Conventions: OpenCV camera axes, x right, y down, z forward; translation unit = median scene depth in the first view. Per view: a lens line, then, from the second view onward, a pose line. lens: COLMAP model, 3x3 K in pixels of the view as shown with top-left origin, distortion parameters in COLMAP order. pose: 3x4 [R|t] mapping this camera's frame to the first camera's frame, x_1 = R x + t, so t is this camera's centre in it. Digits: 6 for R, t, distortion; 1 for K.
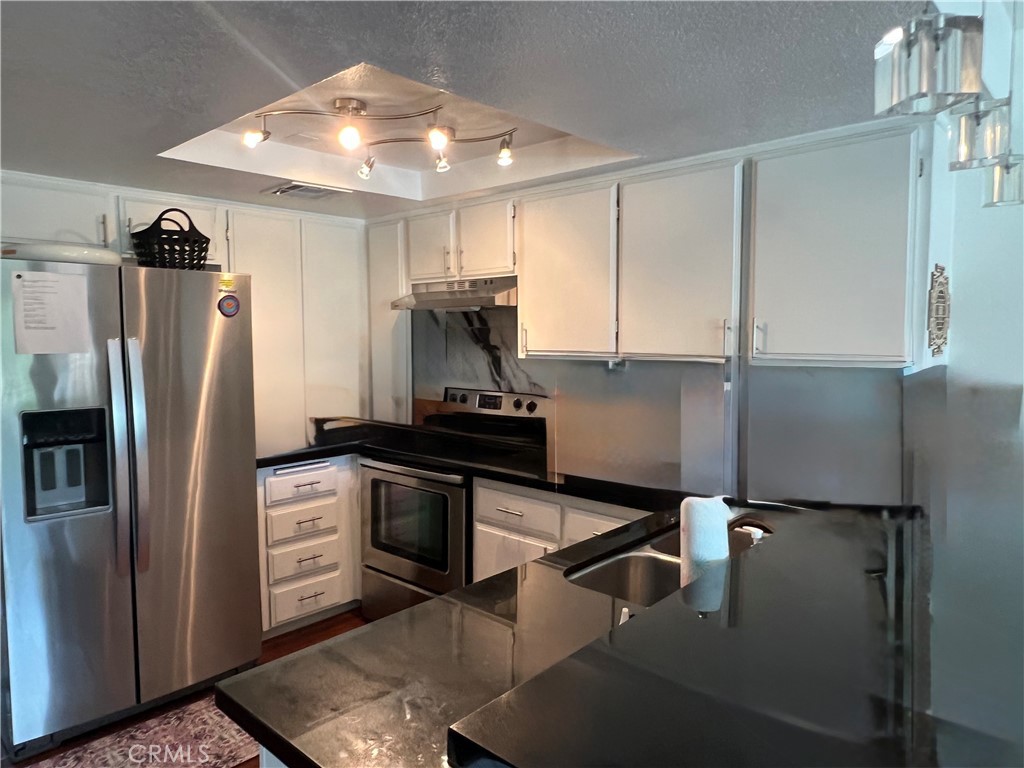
lens RADIAL K [[654.6, 0, 512.1], [0, 654.6, 383.5], [0, 0, 1]] dist [-0.010175, 0.003868]
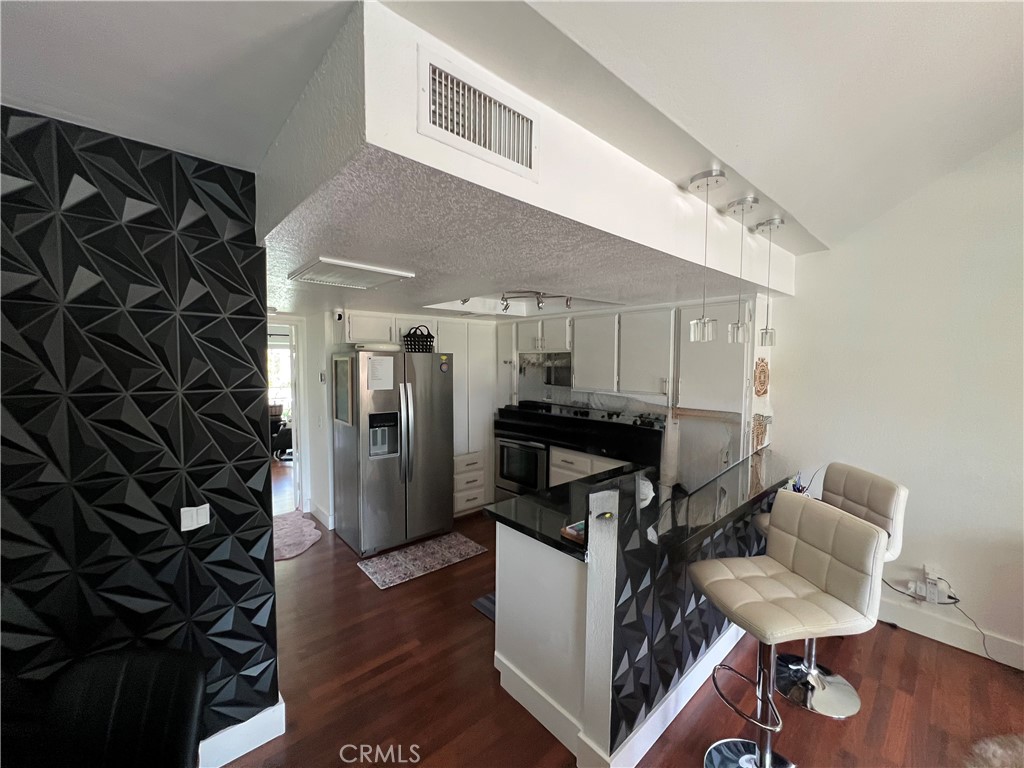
lens RADIAL K [[410.5, 0, 510.0], [0, 410.5, 385.8], [0, 0, 1]] dist [-0.001261, -0.000801]
pose [[0.994725, 0.011048, -0.101984, -0.056048], [-0.011471, 0.999928, -0.003563, -0.049766], [0.101937, 0.004714, 0.994780, -0.385046]]
